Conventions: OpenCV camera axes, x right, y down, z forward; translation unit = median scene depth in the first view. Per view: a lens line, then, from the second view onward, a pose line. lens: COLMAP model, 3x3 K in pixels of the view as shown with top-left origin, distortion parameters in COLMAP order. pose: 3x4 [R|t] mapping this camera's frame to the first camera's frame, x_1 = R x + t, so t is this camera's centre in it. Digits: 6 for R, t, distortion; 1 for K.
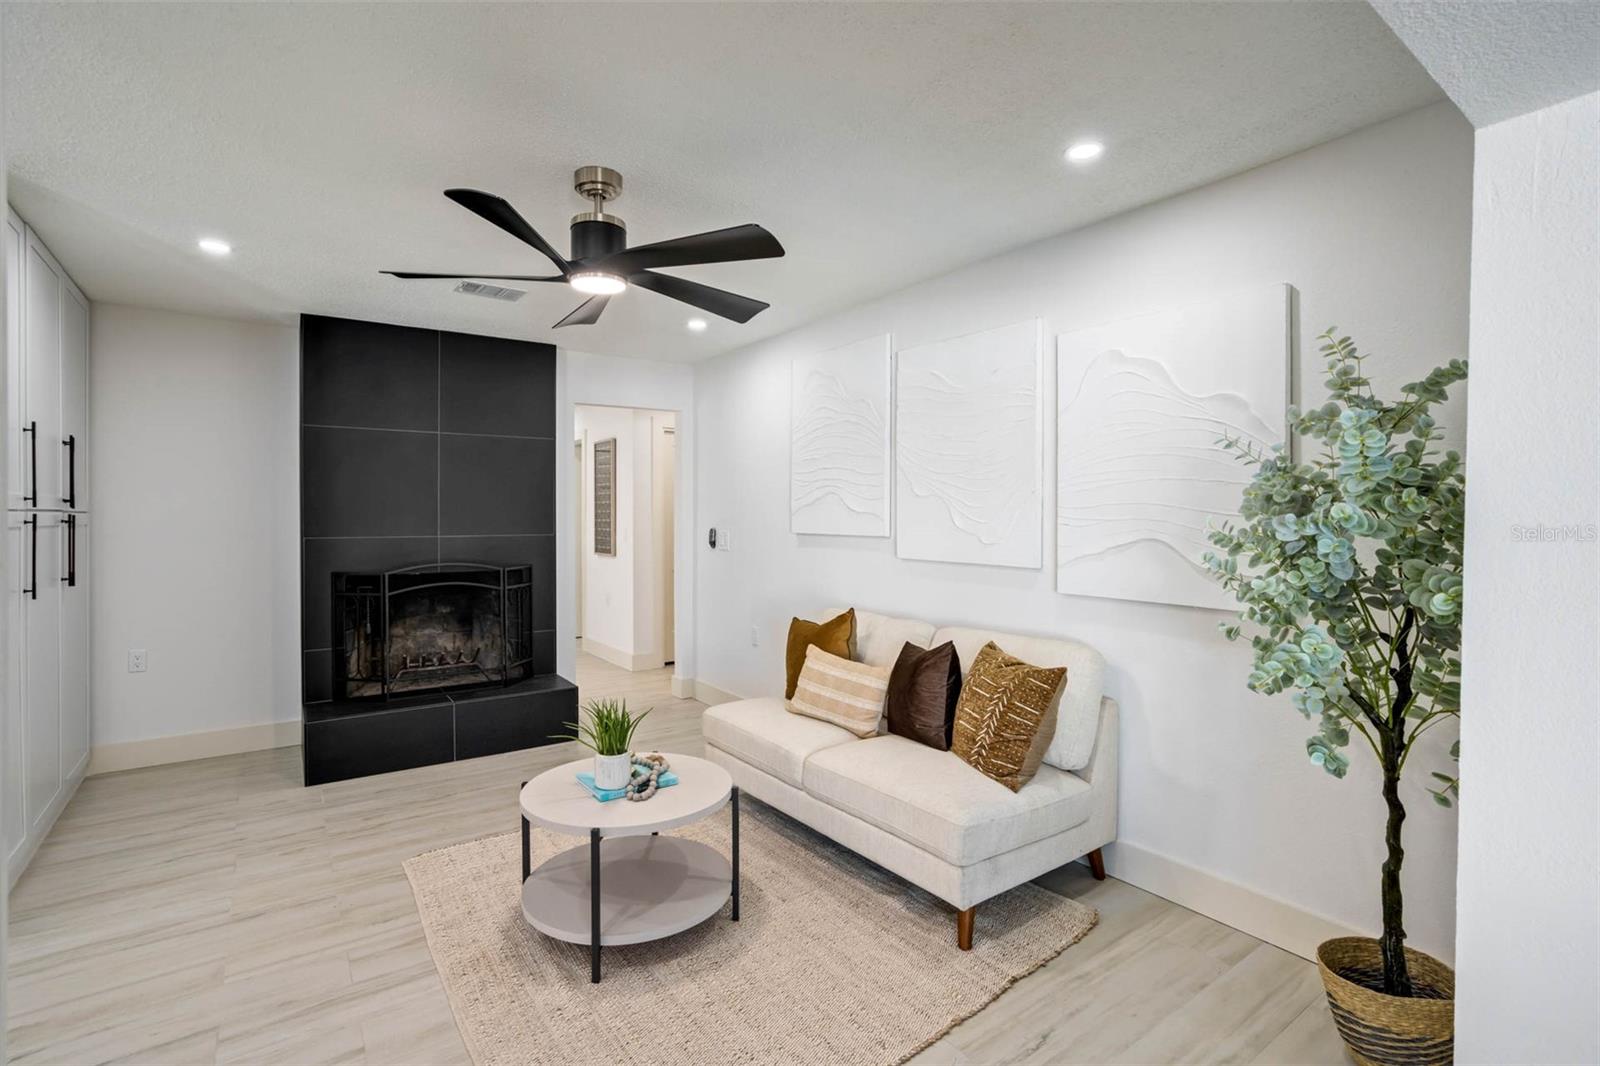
lens RADIAL K [[743.3, 0, 798.7], [0, 743.3, 519.7], [0, 0, 1]] dist [-0.025737, 0.005333]
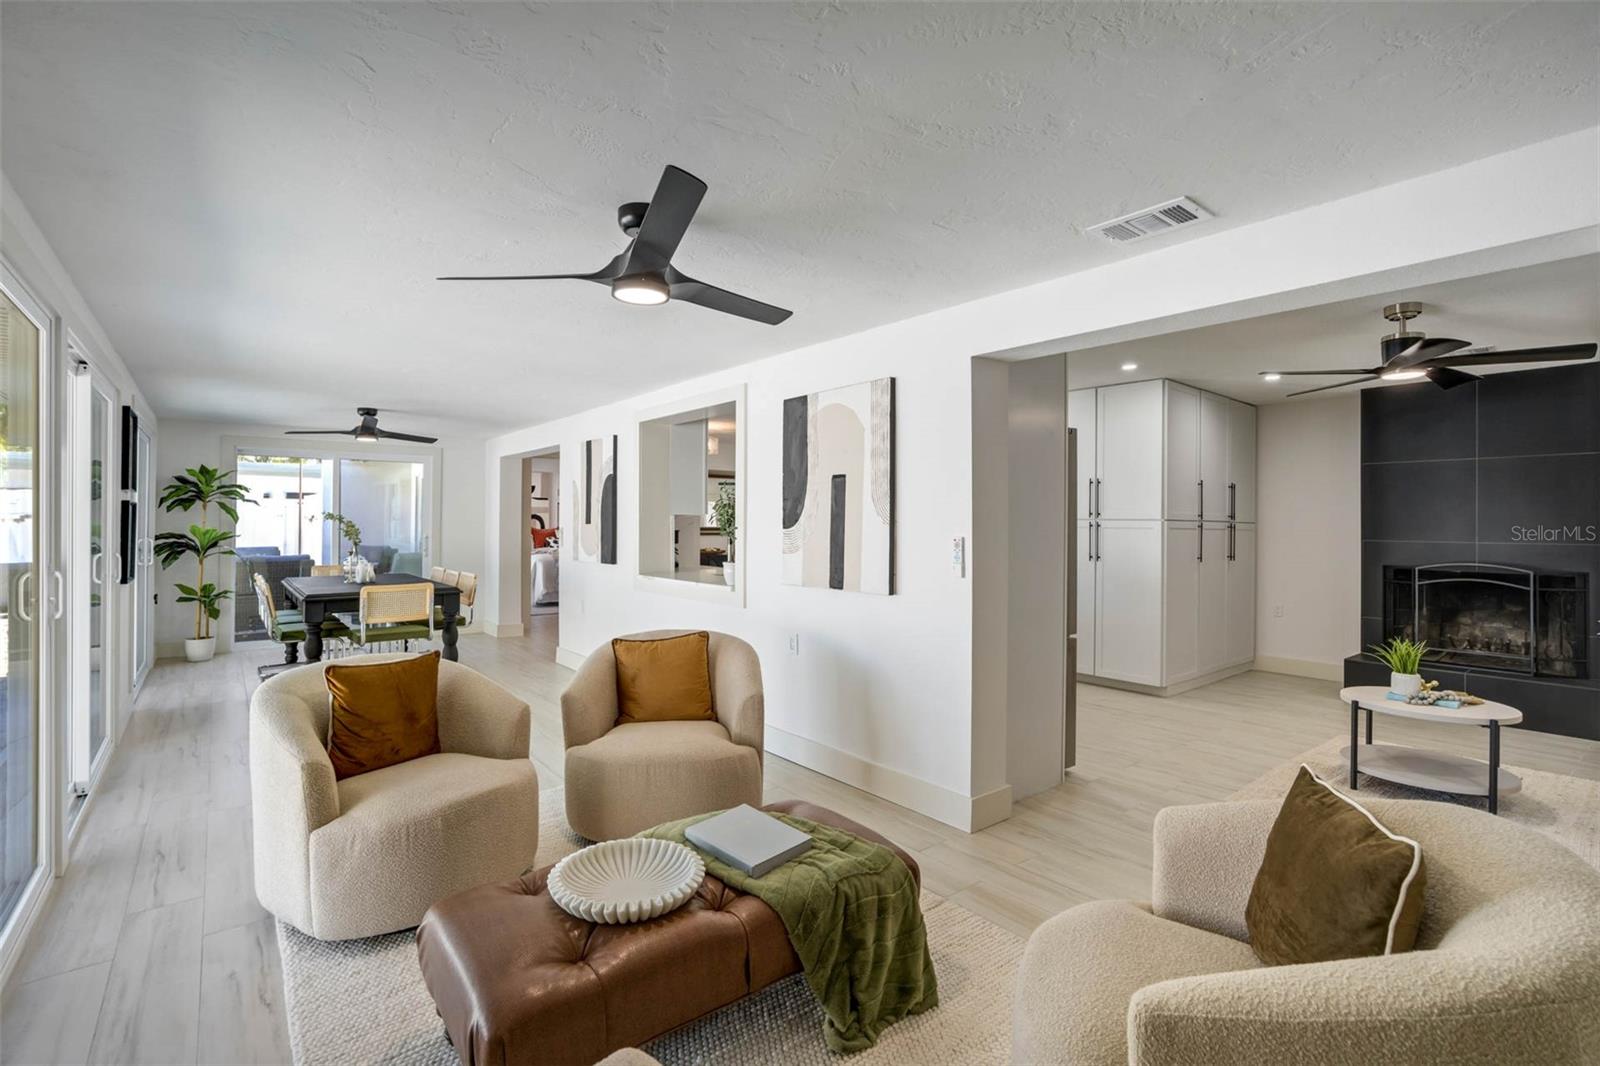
lens RADIAL K [[743.3, 0, 797.6], [0, 743.3, 524.3], [0, 0, 1]] dist [-0.025737, 0.005333]
pose [[0.046537, 0.001953, -0.998915, 0.737743], [-0.015250, 0.999883, 0.001244, 0.008169], [0.998800, 0.015175, 0.046561, -0.206222]]
